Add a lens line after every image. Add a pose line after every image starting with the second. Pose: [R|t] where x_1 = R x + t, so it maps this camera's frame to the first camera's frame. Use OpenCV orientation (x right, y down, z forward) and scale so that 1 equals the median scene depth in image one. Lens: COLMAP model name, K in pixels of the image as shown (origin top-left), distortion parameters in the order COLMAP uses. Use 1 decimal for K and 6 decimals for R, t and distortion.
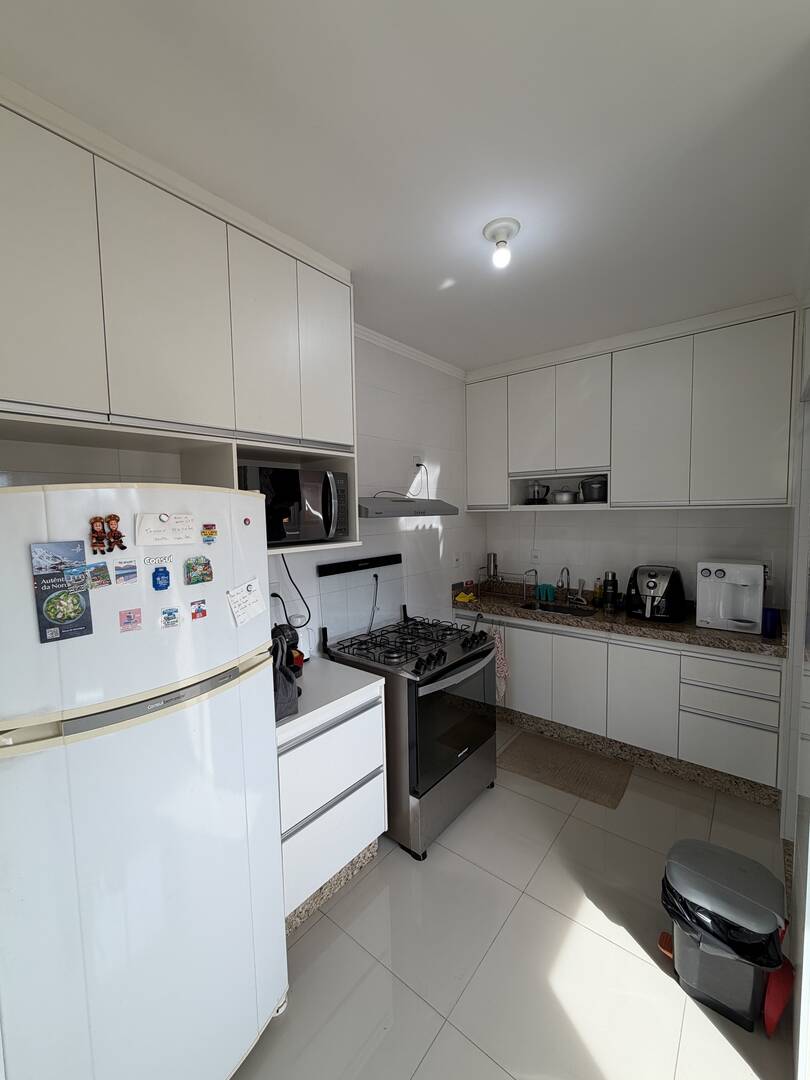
lens RADIAL K [[431.7, 0, 406.6], [0, 431.7, 540.6], [0, 0, 1]] dist [-0.001674, 0.000260]
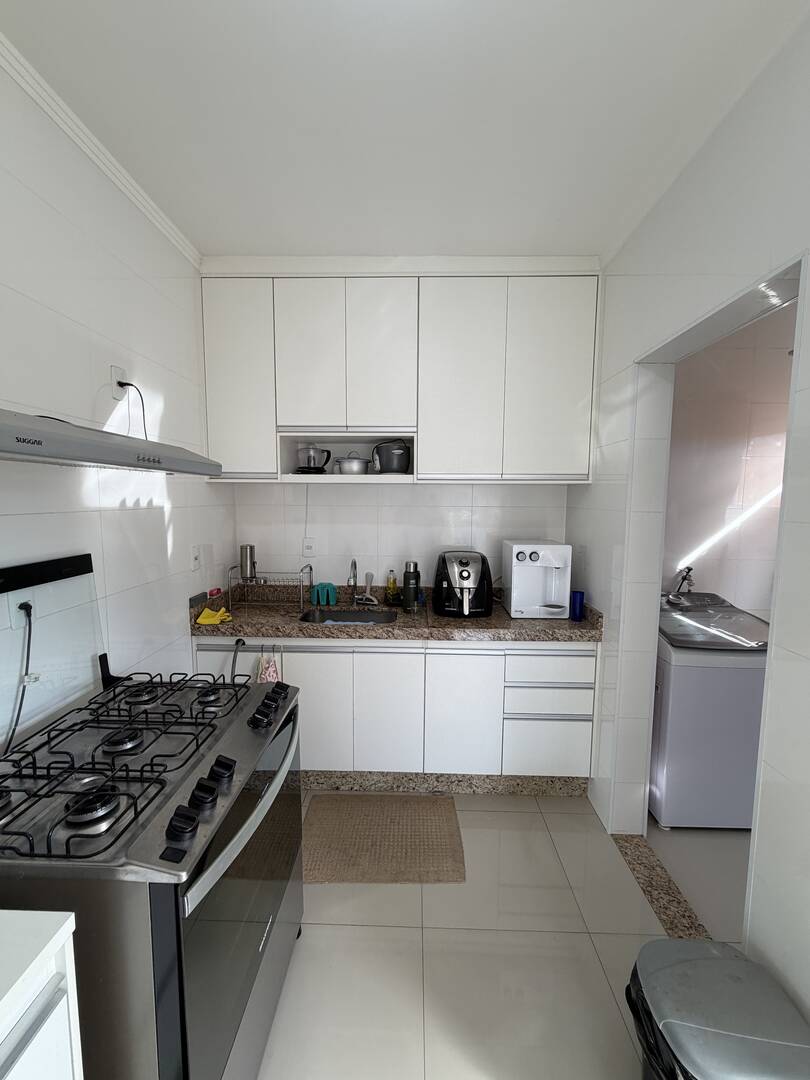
lens RADIAL K [[431.7, 0, 400.6], [0, 431.7, 538.1], [0, 0, 1]] dist [-0.001674, 0.000260]
pose [[0.796539, -0.033657, 0.603650, -0.028618], [0.022912, 0.999412, 0.025491, 0.008157], [-0.604154, -0.006474, 0.796842, 0.399192]]
